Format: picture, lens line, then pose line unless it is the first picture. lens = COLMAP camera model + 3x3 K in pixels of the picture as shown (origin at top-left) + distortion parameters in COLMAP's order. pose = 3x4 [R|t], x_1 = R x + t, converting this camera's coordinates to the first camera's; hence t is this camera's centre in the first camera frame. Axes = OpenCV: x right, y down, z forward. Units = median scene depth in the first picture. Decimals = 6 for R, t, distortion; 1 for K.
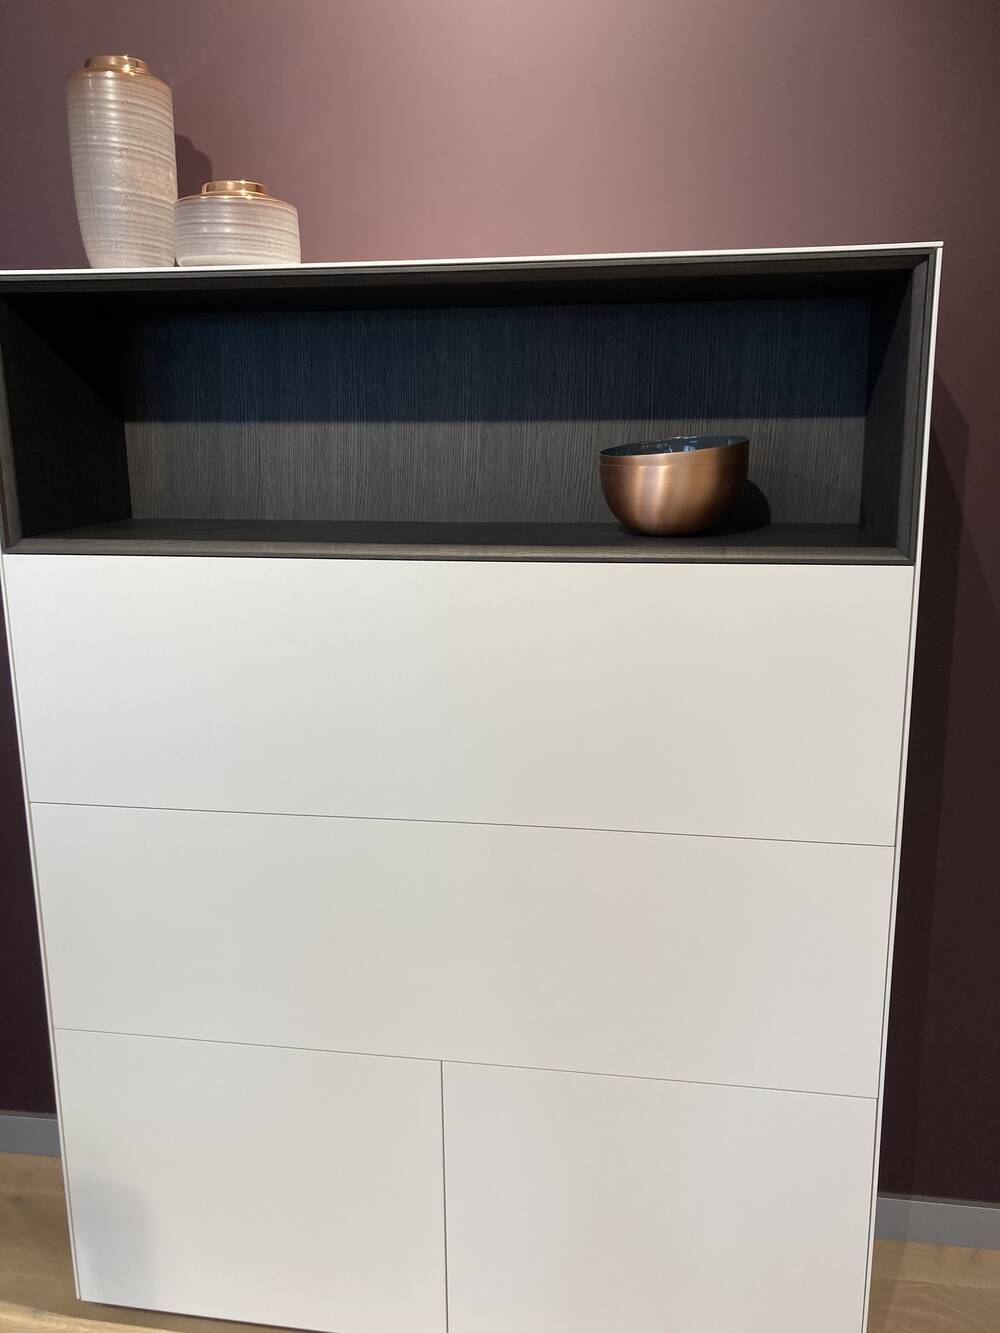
lens RADIAL K [[1126.6, 0, 501.4], [0, 1126.6, 708.5], [0, 0, 1]] dist [0.012549, 0.026132]
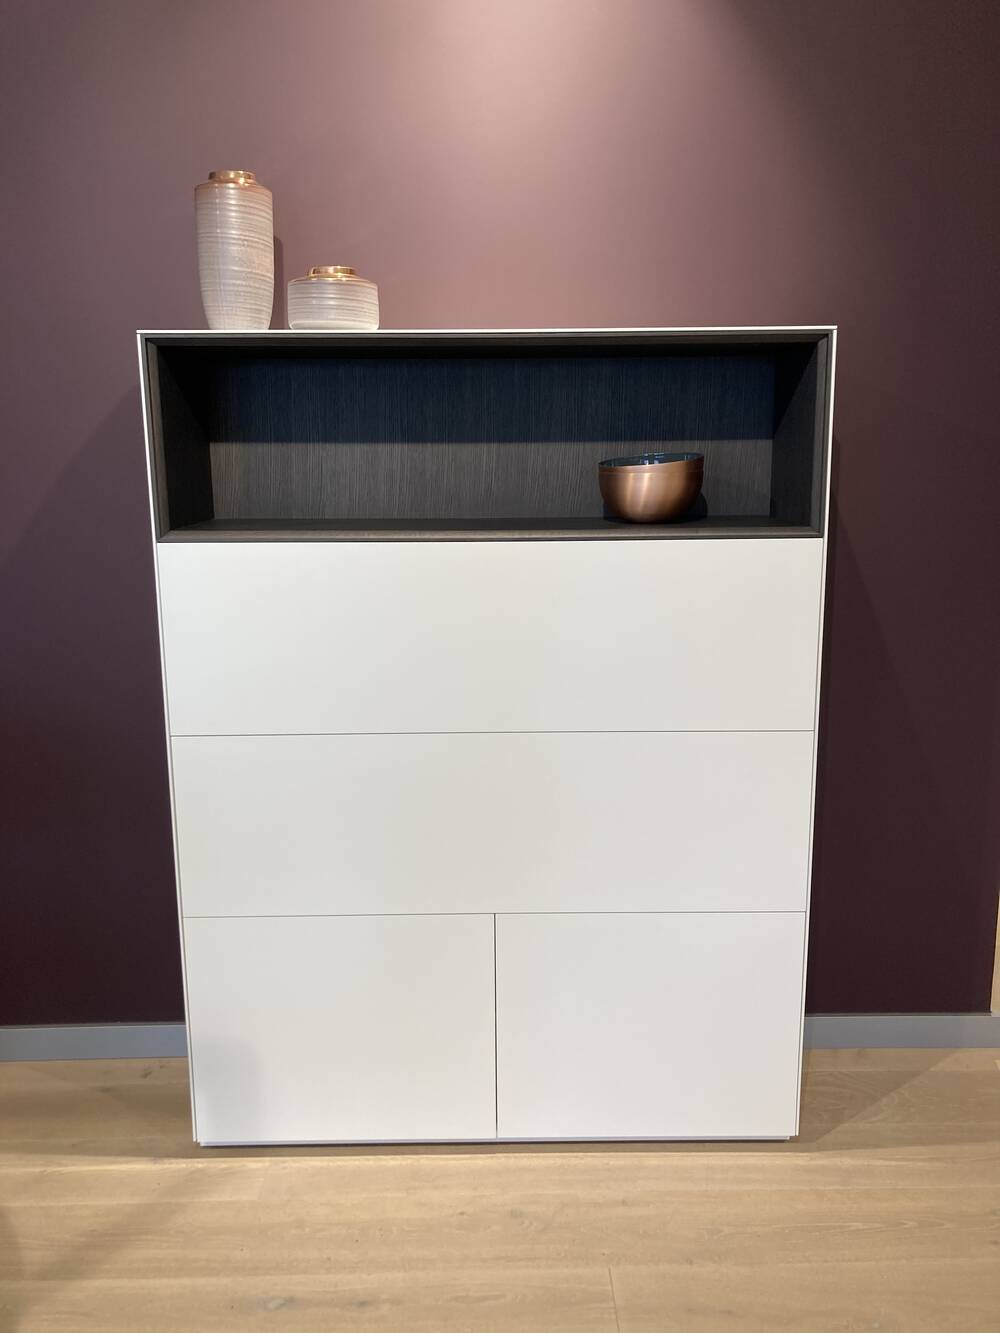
lens RADIAL K [[1126.6, 0, 501.4], [0, 1126.6, 708.5], [0, 0, 1]] dist [0.012549, 0.026132]
pose [[0.985685, -0.037100, 0.164466, -0.266411], [0.040823, 0.998980, -0.019317, 0.095421], [-0.163582, 0.025755, 0.986194, -0.343665]]
